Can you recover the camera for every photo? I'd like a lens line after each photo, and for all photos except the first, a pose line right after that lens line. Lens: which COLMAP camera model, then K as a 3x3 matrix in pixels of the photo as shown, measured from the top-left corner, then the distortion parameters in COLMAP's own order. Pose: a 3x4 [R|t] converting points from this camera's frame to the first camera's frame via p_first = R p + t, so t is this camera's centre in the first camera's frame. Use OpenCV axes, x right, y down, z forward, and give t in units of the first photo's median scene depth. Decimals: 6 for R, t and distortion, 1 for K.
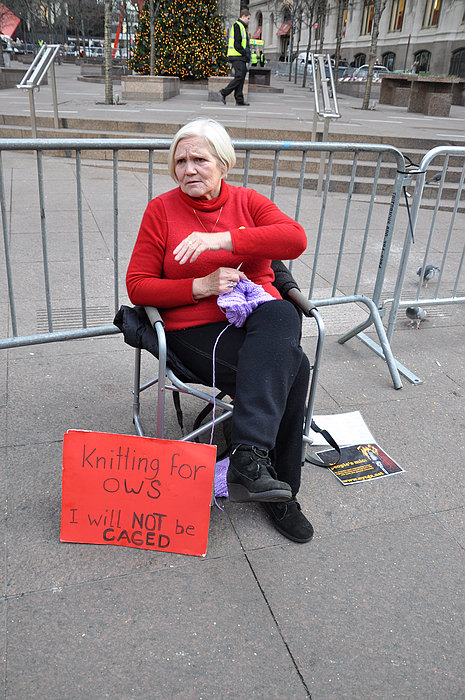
lens RADIAL K [[597.4, 0, 232.5], [0, 597.4, 350.0], [0, 0, 1]] dist [-0.131459, 0.167266]
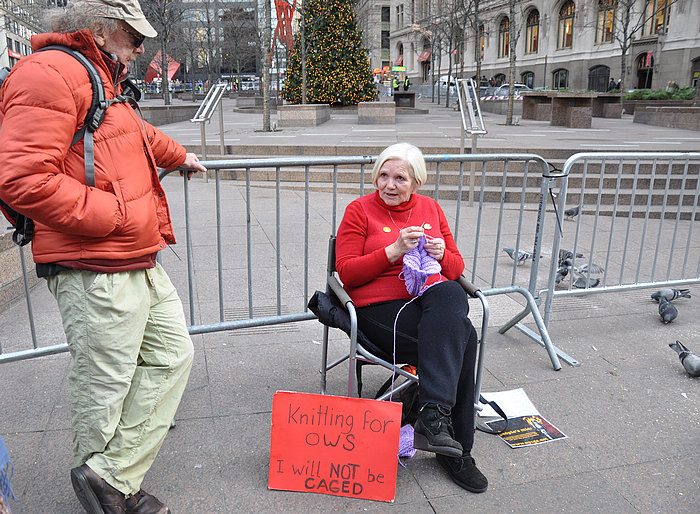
lens RADIAL K [[609.4, 0, 314.3], [0, 609.4, 256.1], [0, 0, 1]] dist [-0.155596, 0.108320]
pose [[0.993510, -0.029728, -0.109787, -0.033084], [0.008759, 0.982369, -0.186747, 0.052886], [0.113403, 0.184574, 0.976254, -0.132003]]
